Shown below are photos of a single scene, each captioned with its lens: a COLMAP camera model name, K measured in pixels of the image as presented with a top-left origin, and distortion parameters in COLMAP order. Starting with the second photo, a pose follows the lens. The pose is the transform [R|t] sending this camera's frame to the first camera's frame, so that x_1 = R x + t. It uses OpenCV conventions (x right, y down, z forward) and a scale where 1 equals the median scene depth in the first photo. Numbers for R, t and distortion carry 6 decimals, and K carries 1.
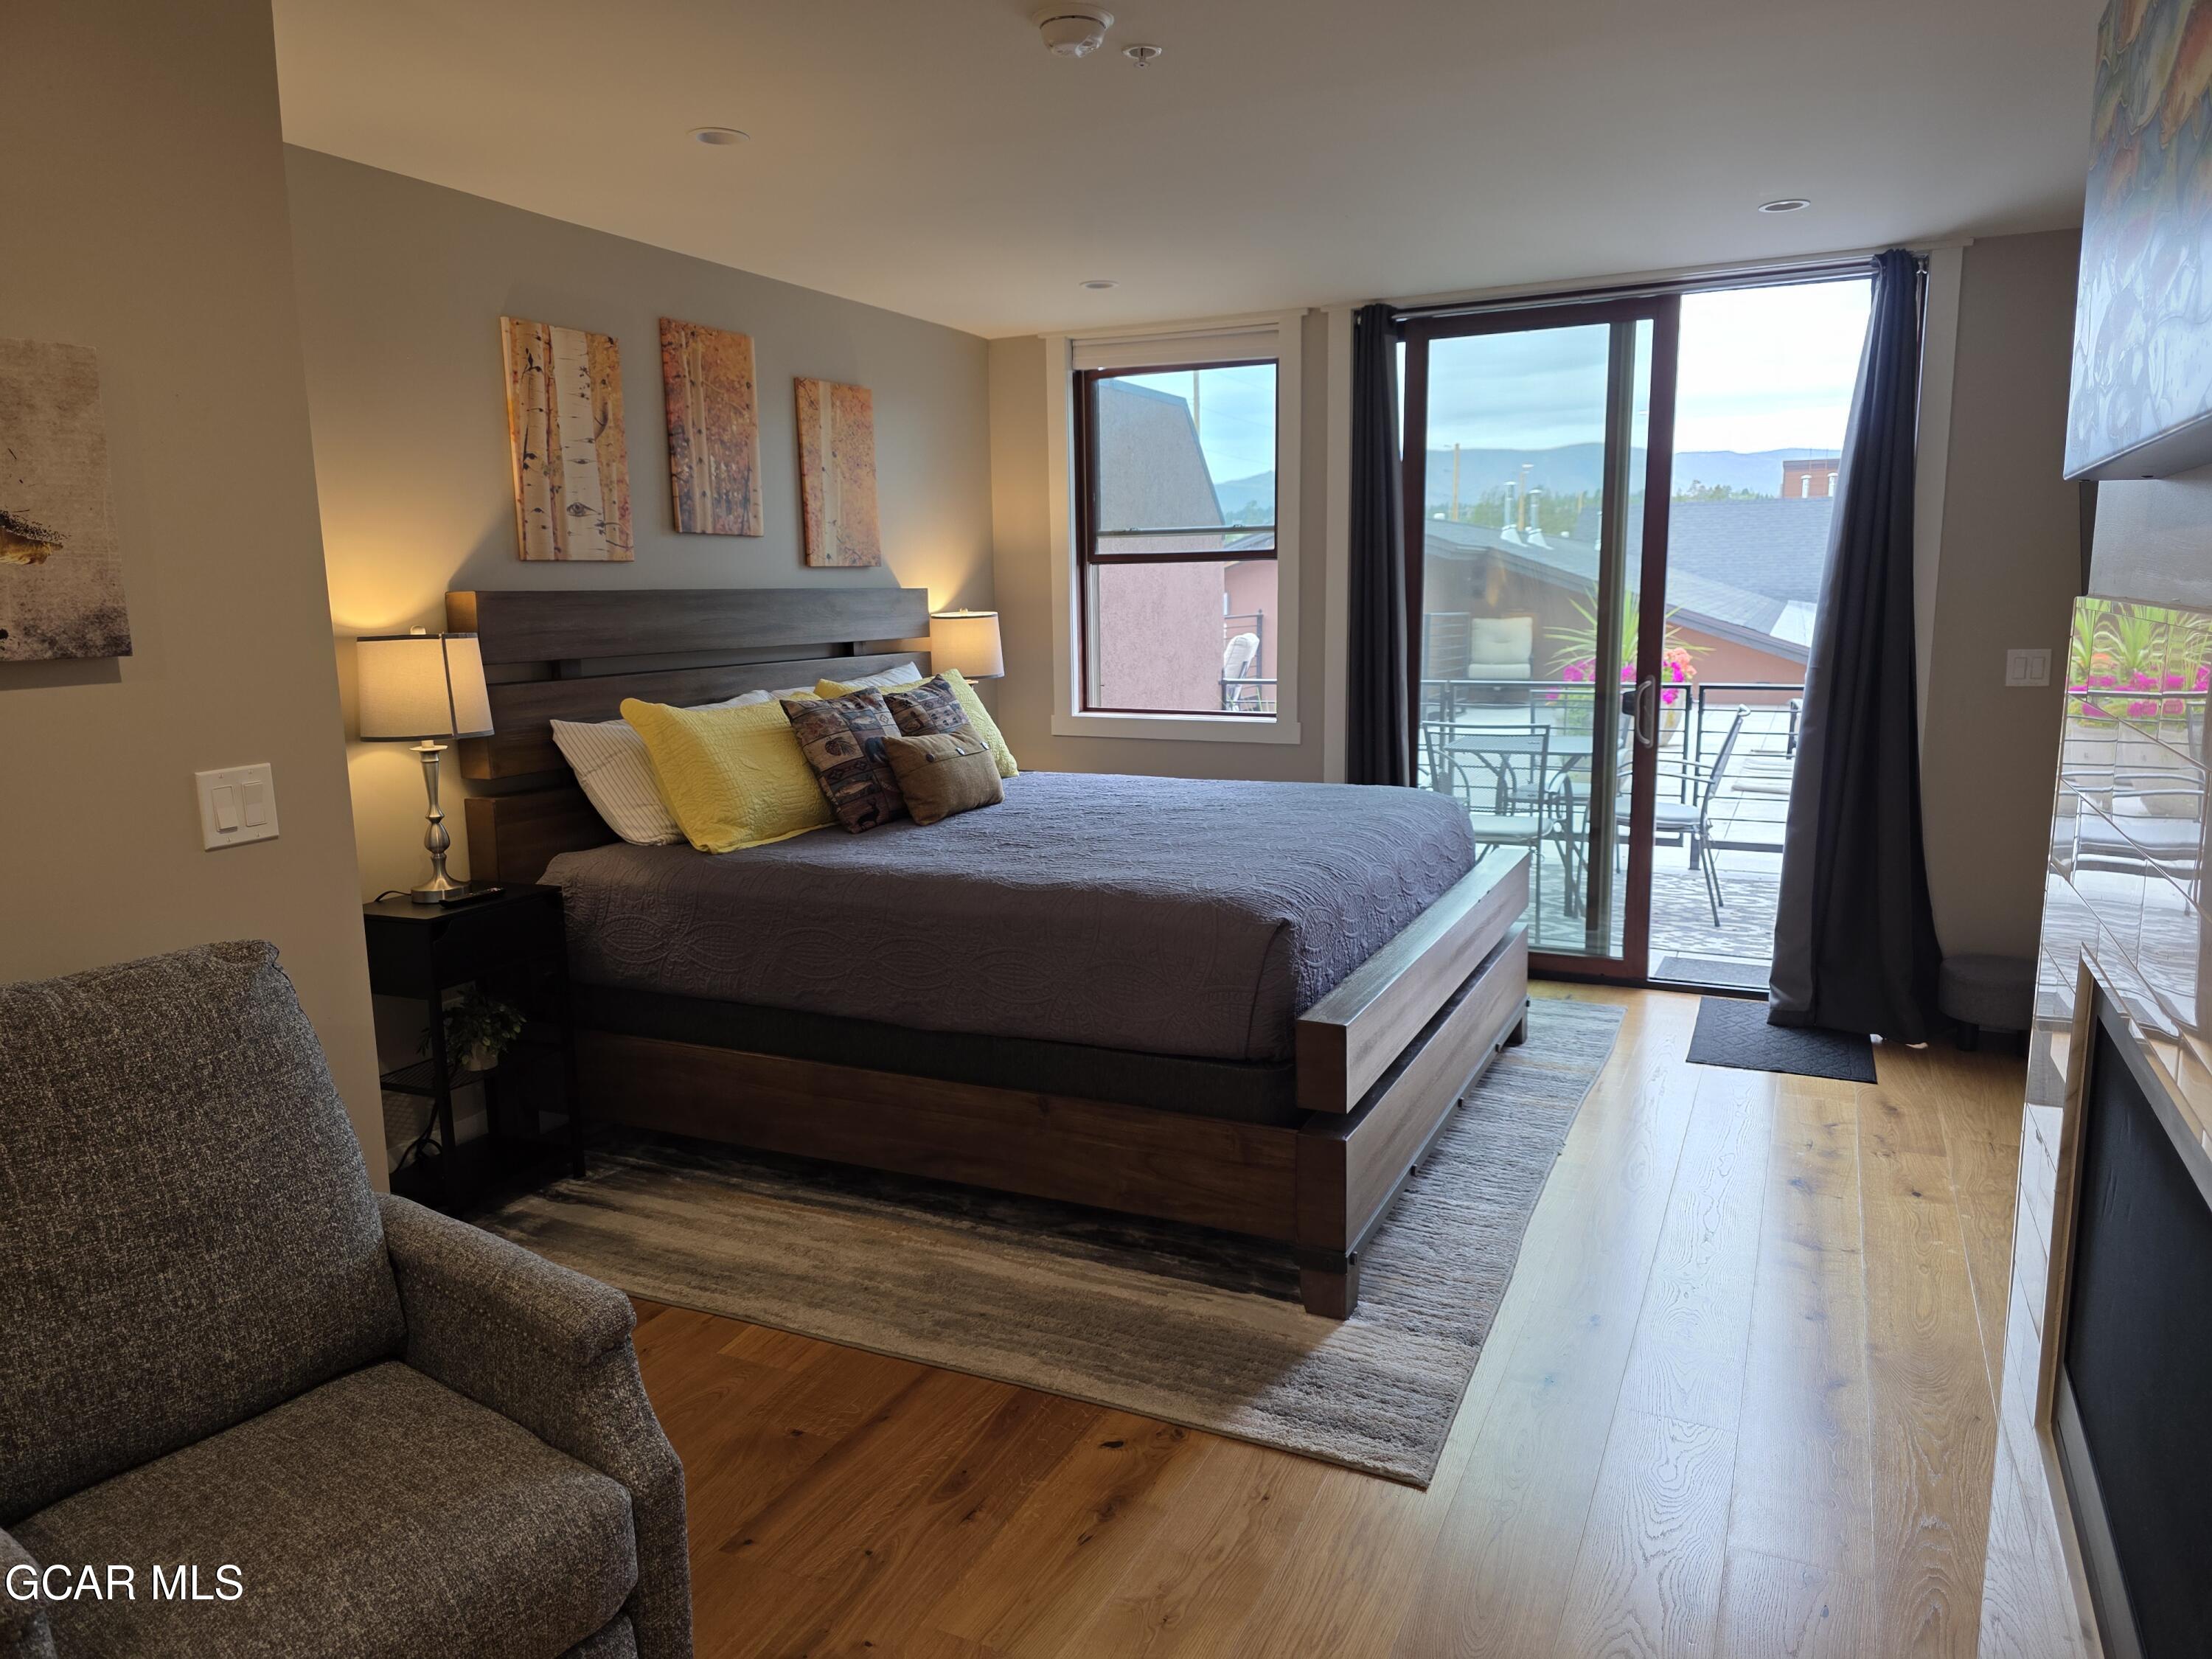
lens RADIAL K [[1494.9, 0, 1113.3], [0, 1494.9, 843.6], [0, 0, 1]] dist [0.052644, -0.037045]
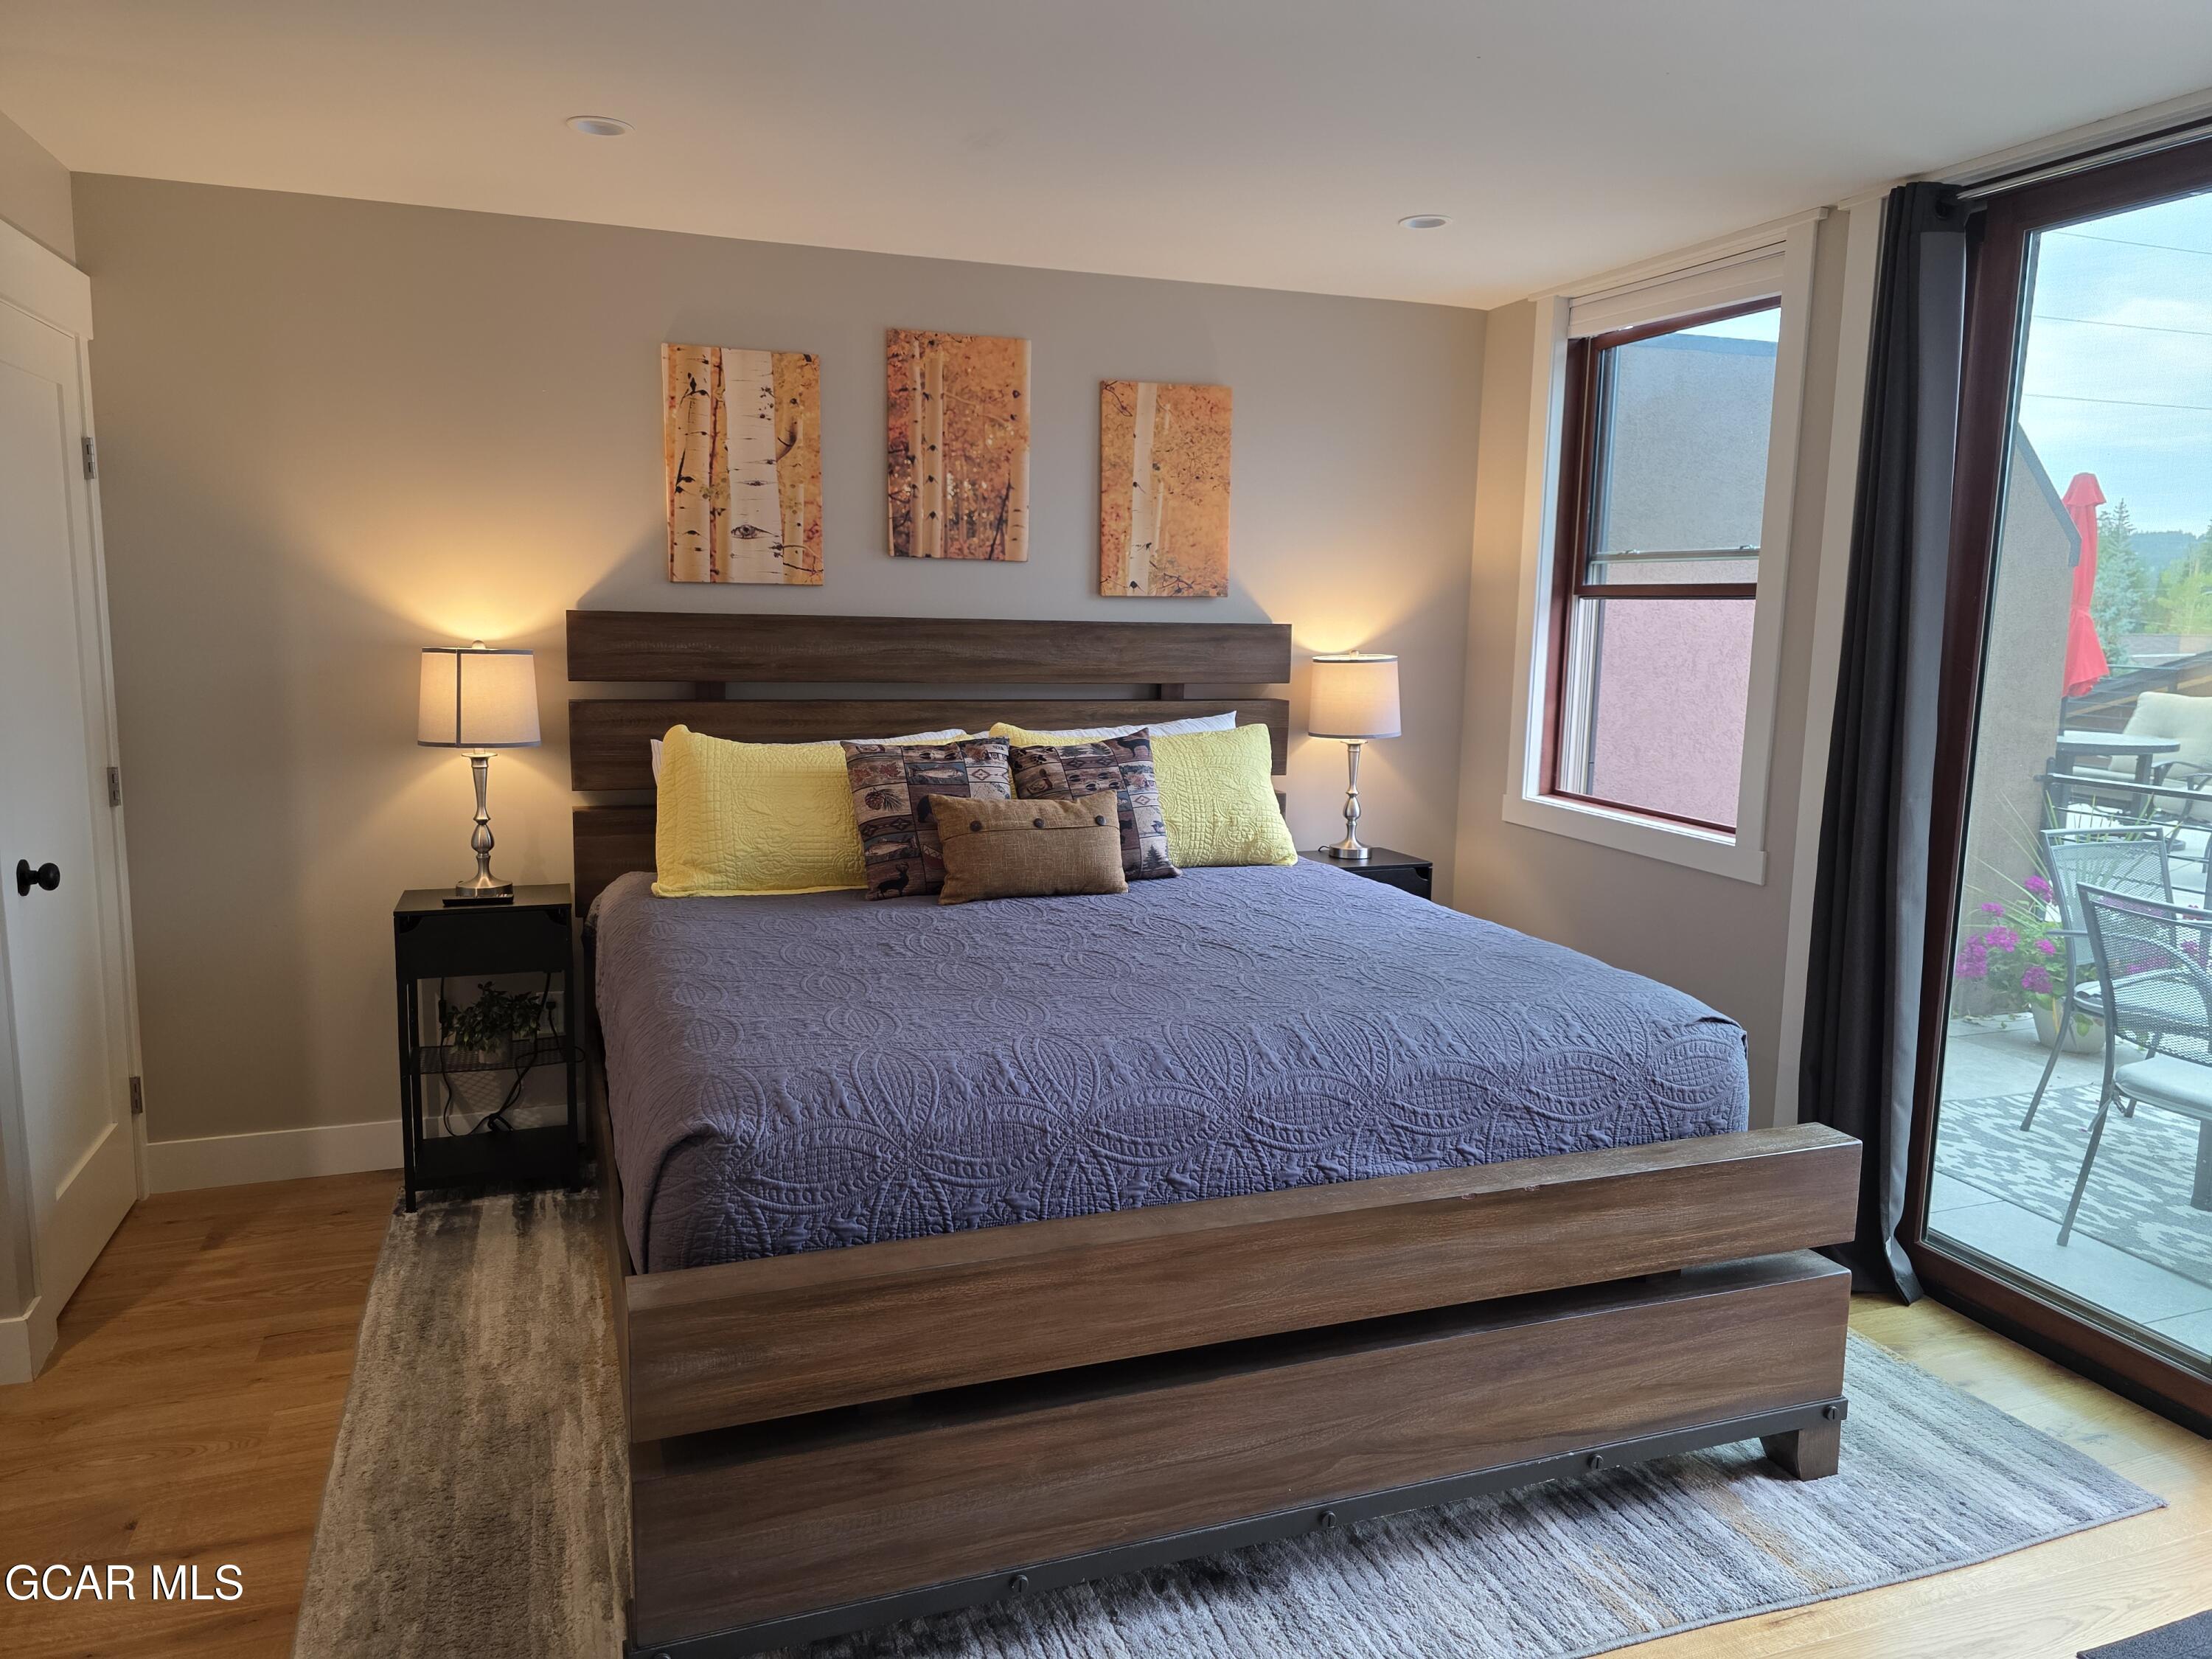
lens RADIAL K [[1494.9, 0, 1103.2], [0, 1494.9, 834.2], [0, 0, 1]] dist [0.052644, -0.037045]
pose [[0.707548, 0.135287, -0.693595, 0.479521], [-0.149664, 0.987927, 0.040023, -0.092103], [0.690635, 0.075488, 0.719253, 0.429790]]
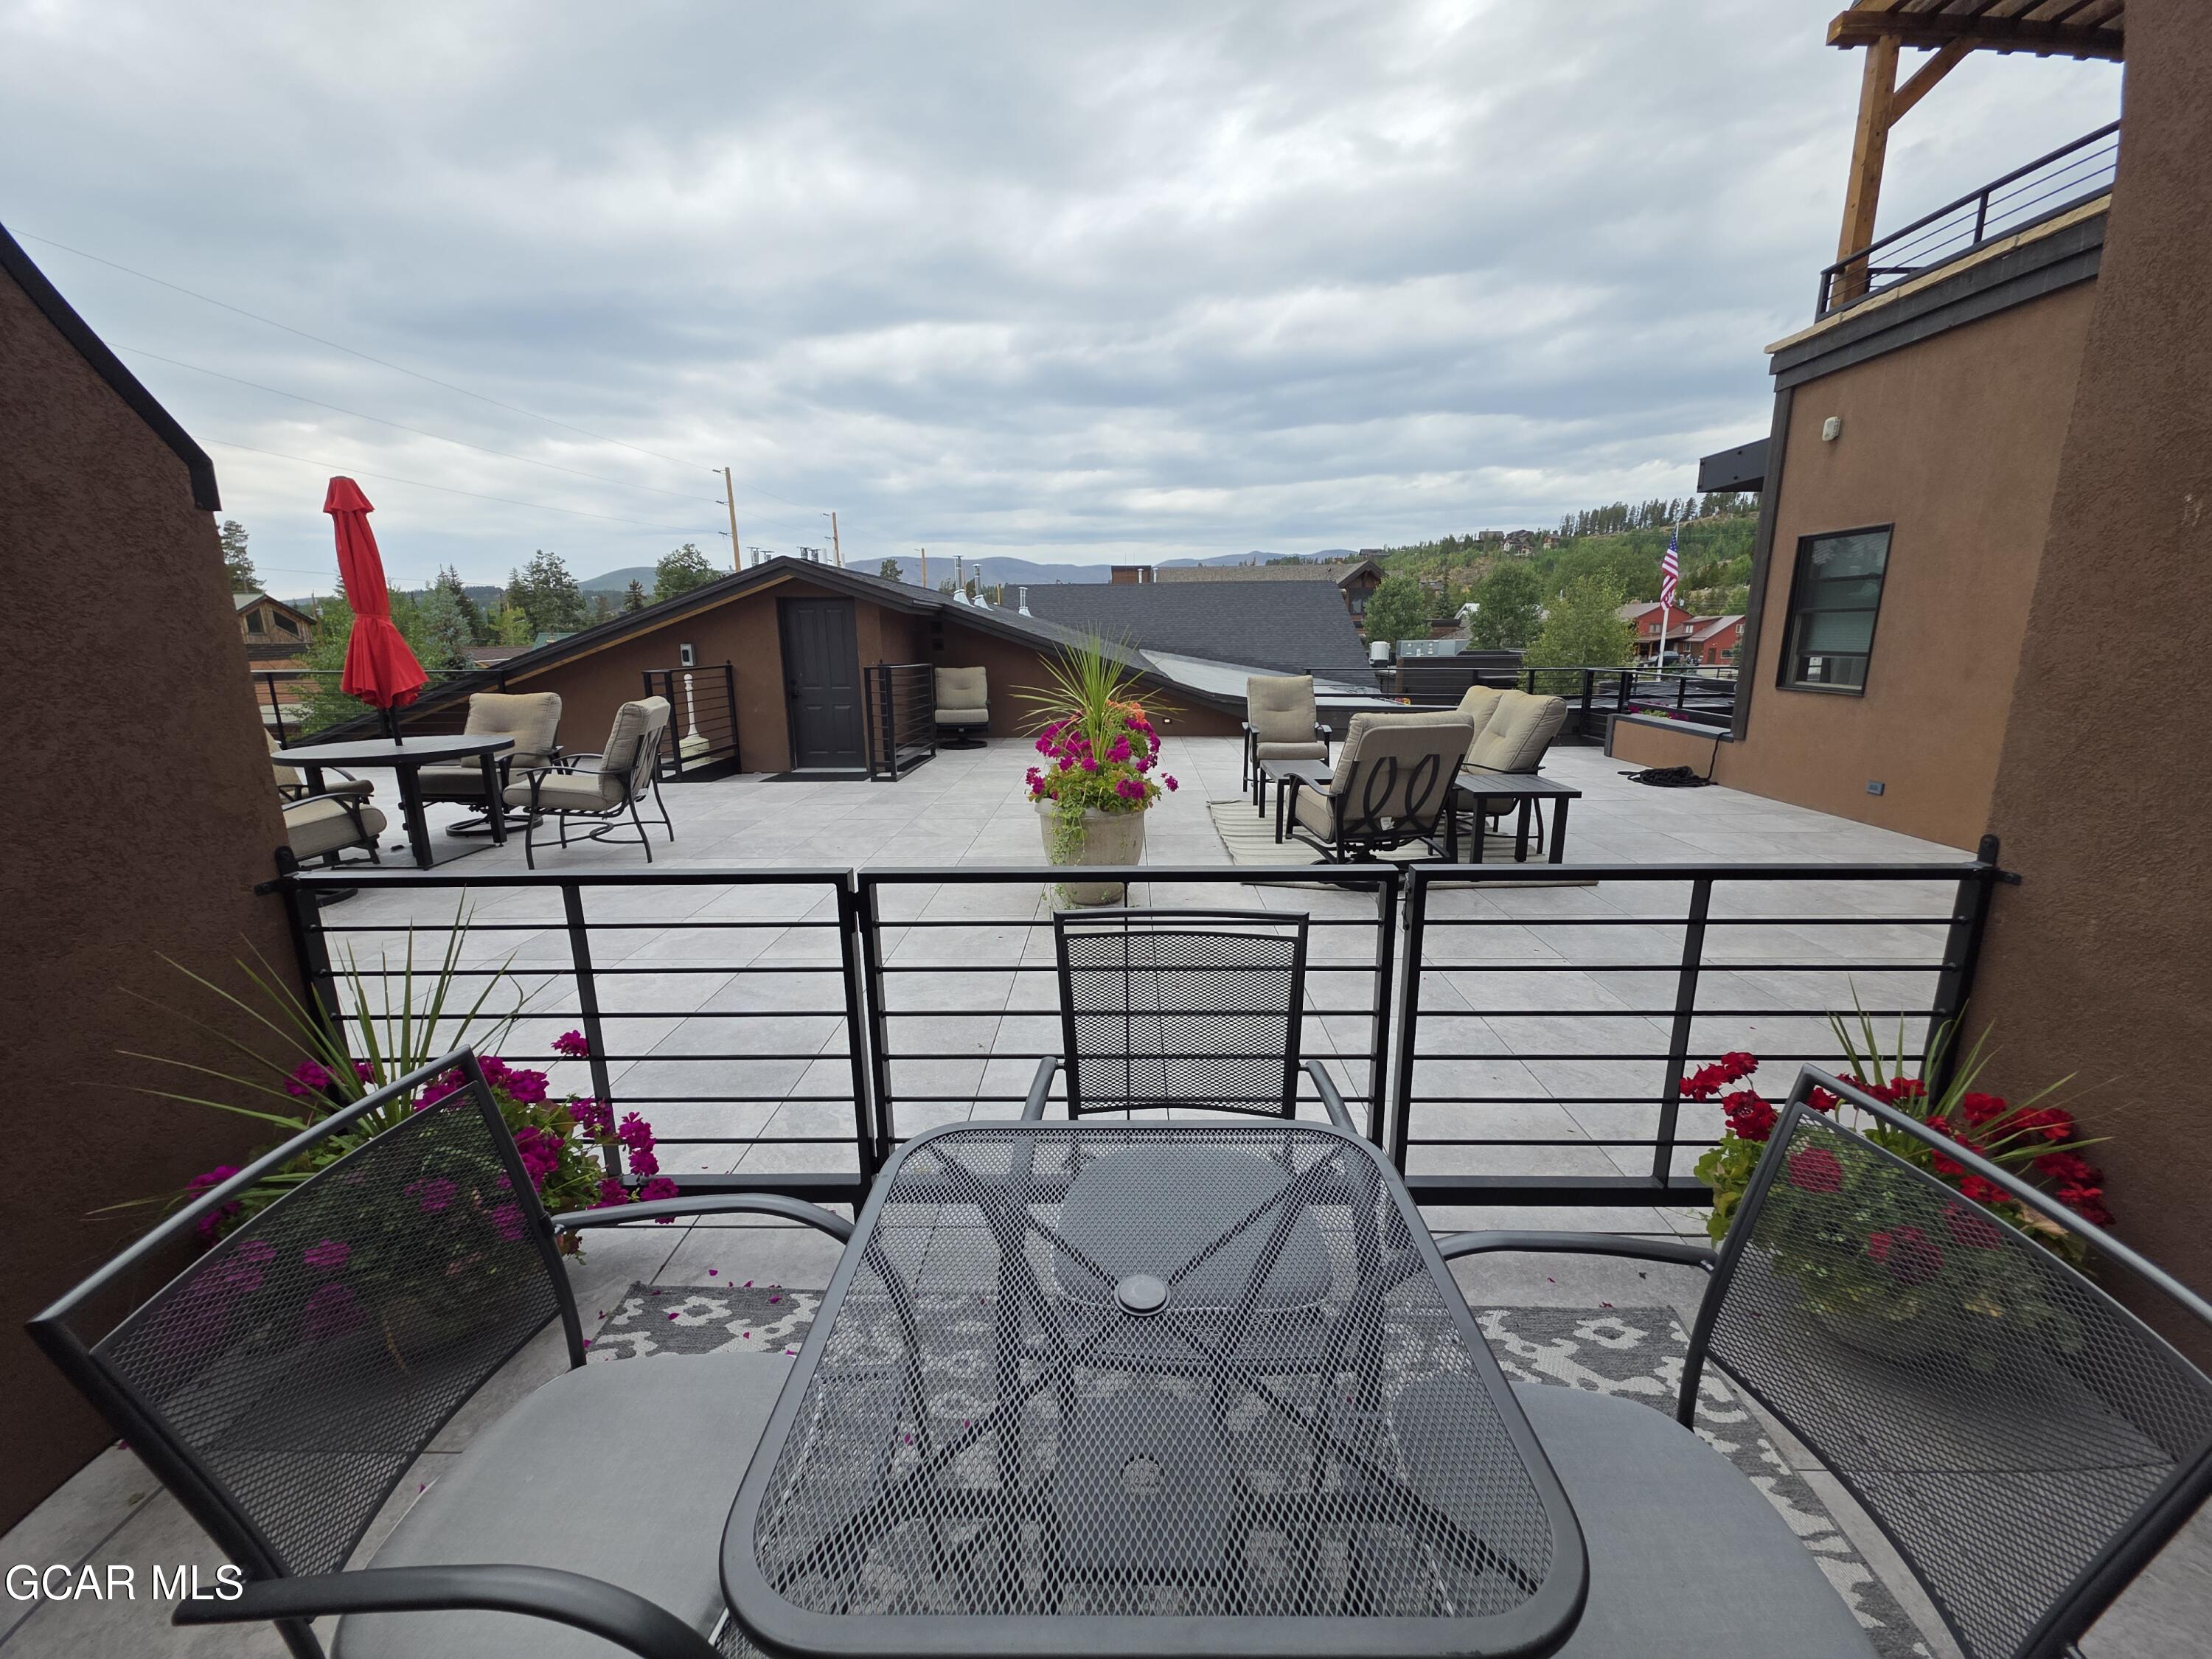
lens RADIAL K [[881.0, 0, 1113.0], [0, 881.0, 820.0], [0, 0, 1]] dist [-0.001455, -0.000051]
pose [[0.913208, -0.082412, 0.399073, 0.350215], [0.069179, 0.996474, 0.047476, -0.231092], [-0.401579, -0.015748, 0.915689, 1.343570]]
